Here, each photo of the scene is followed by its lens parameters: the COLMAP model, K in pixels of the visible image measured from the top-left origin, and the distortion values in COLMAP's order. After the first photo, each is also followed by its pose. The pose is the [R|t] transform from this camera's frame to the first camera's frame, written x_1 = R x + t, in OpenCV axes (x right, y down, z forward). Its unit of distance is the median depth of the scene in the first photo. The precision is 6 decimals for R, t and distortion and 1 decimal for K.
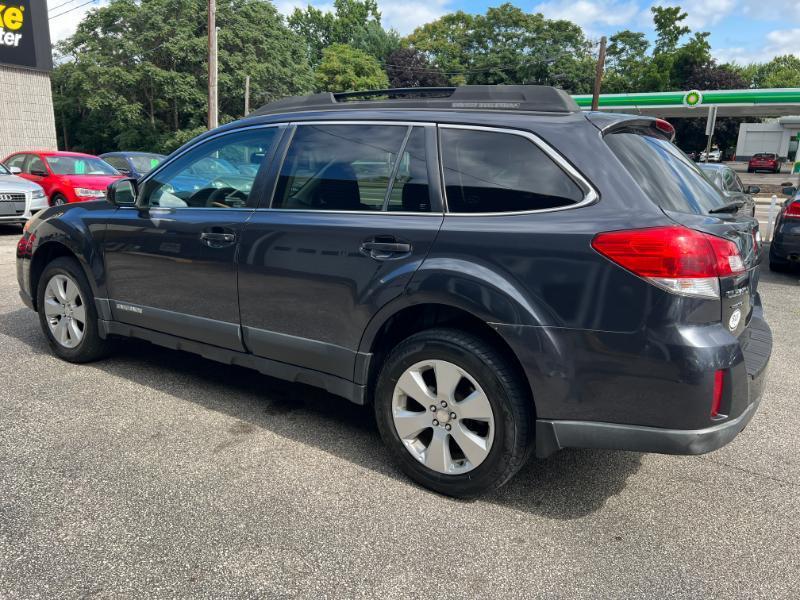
lens RADIAL K [[605.1, 0, 407.1], [0, 605.1, 301.5], [0, 0, 1]] dist [0.042797, -0.052369]
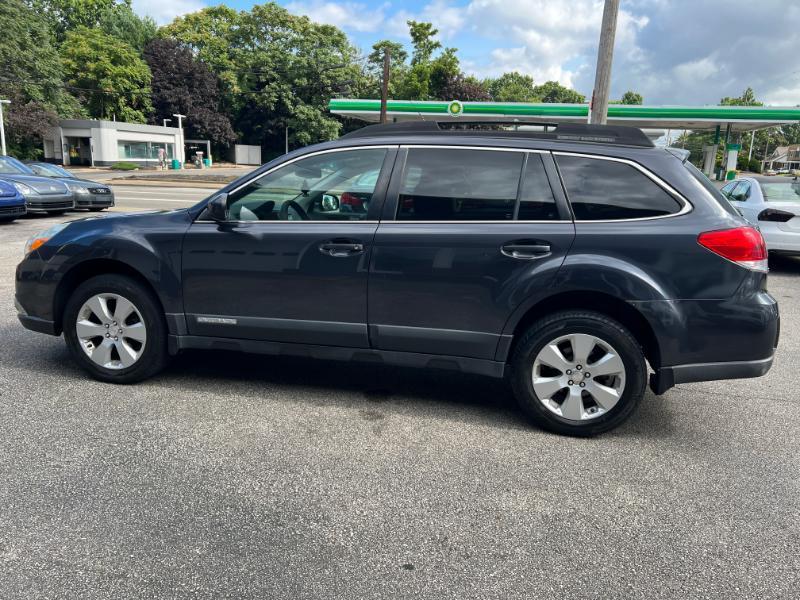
lens RADIAL K [[605.1, 0, 408.4], [0, 605.1, 297.8], [0, 0, 1]] dist [0.042797, -0.052369]
pose [[0.928950, -0.069926, 0.363542, -0.043313], [0.071327, 0.997407, 0.009588, -0.001084], [-0.363270, 0.017024, 0.931528, -0.005057]]
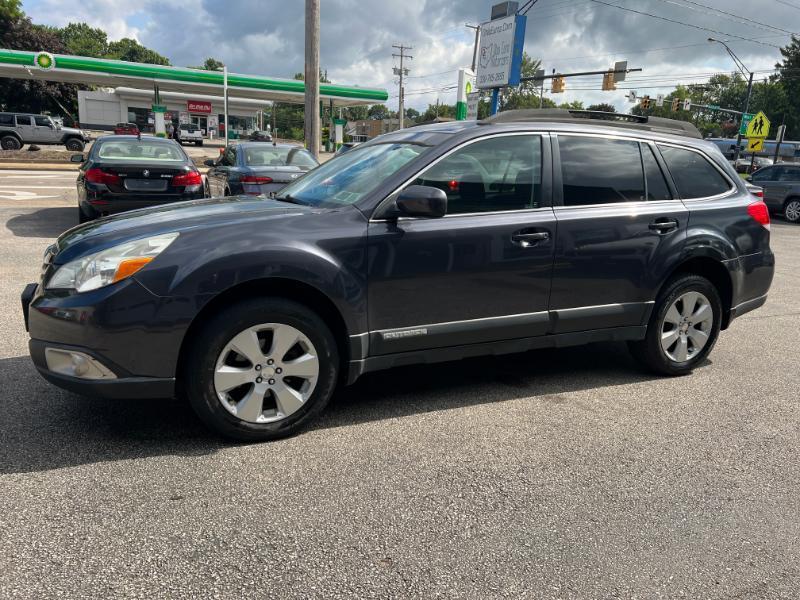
lens RADIAL K [[605.1, 0, 413.6], [0, 605.1, 302.8], [0, 0, 1]] dist [0.042797, -0.052369]
pose [[0.514449, -0.203997, 0.832903, -0.096088], [0.158116, 0.977204, 0.141678, -0.012641], [-0.842818, 0.058810, 0.534976, 0.043106]]
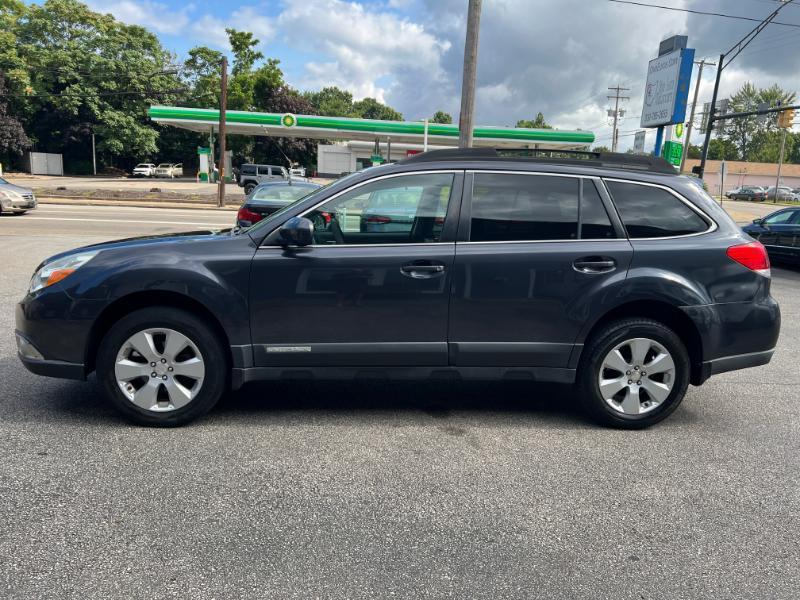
lens RADIAL K [[605.1, 0, 410.0], [0, 605.1, 302.1], [0, 0, 1]] dist [0.042797, -0.052369]
pose [[0.782410, -0.107927, 0.613340, -0.073473], [0.118337, 0.992690, 0.023722, -0.005240], [-0.611417, 0.054020, 0.789463, 0.009206]]
